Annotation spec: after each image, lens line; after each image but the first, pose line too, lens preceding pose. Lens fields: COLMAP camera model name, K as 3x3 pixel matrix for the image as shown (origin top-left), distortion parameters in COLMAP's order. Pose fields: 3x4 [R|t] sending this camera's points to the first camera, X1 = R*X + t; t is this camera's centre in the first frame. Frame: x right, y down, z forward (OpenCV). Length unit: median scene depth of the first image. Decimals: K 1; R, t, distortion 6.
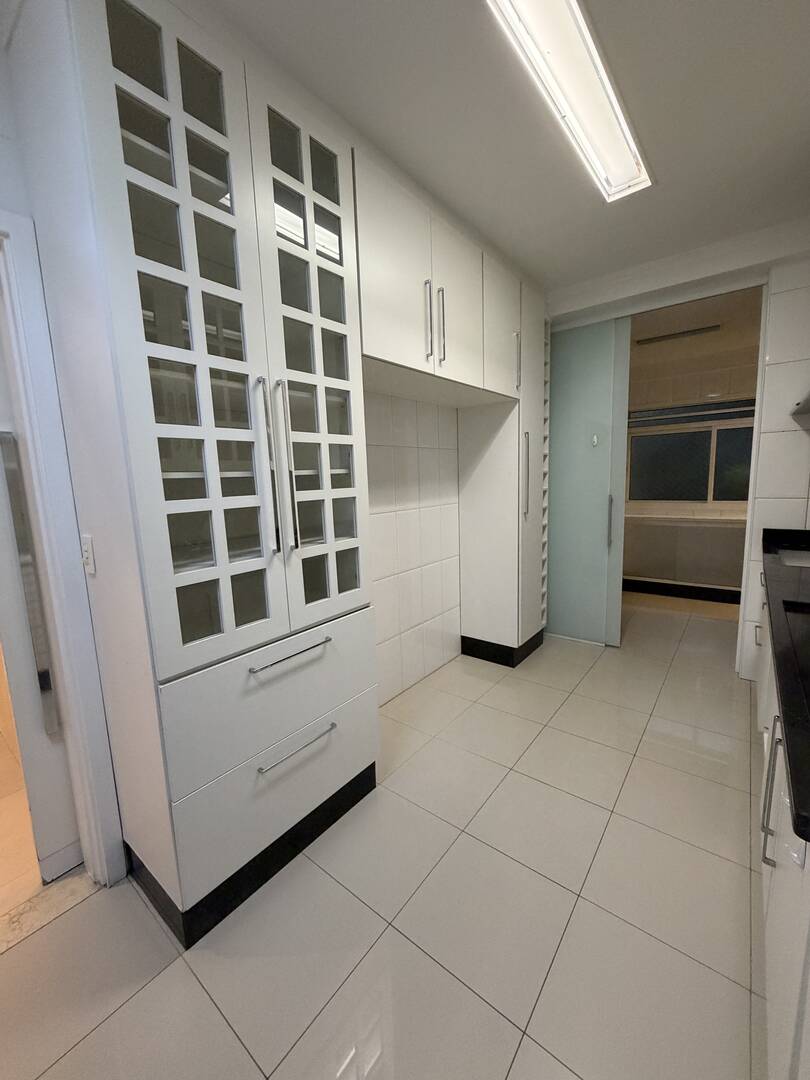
lens RADIAL K [[431.7, 0, 405.0], [0, 431.7, 540.0], [0, 0, 1]] dist [-0.000995, 0.000010]
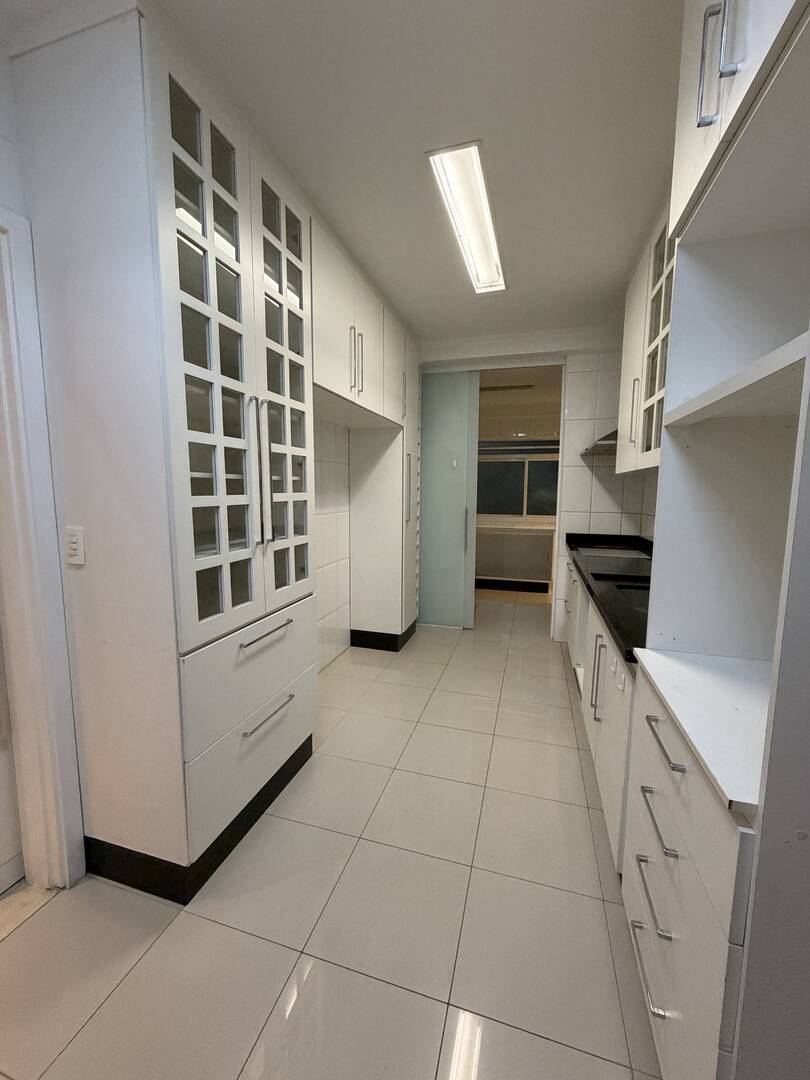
lens RADIAL K [[434.4, 0, 405.0], [0, 434.4, 540.0], [0, 0, 1]] dist [-0.000091, -0.000162]
pose [[0.927831, -0.001144, 0.372999, -0.320390], [0.013328, 0.999458, -0.030087, 0.050136], [-0.372763, 0.032886, 0.927344, -0.210136]]
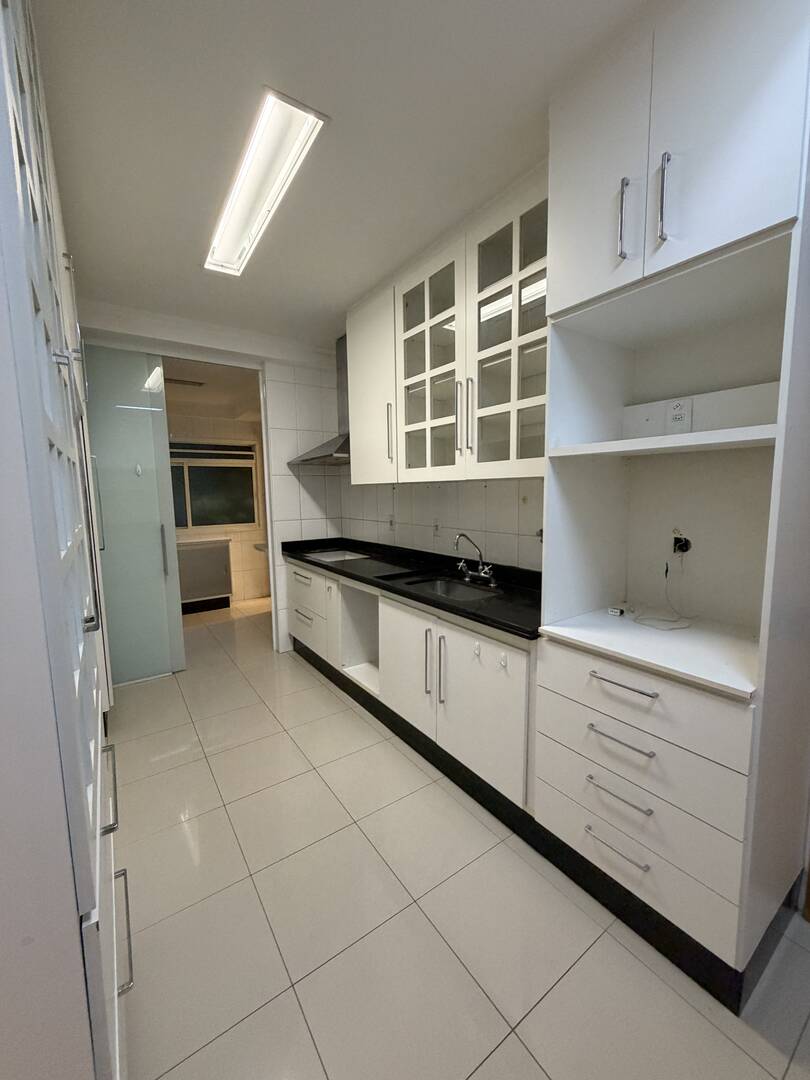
lens RADIAL K [[431.7, 0, 405.0], [0, 431.7, 540.0], [0, 0, 1]] dist [-0.000995, 0.000010]
pose [[0.286499, -0.077191, 0.954966, -0.653922], [0.140303, 0.989384, 0.037881, -0.050352], [-0.947752, 0.123131, 0.294288, 0.319791]]
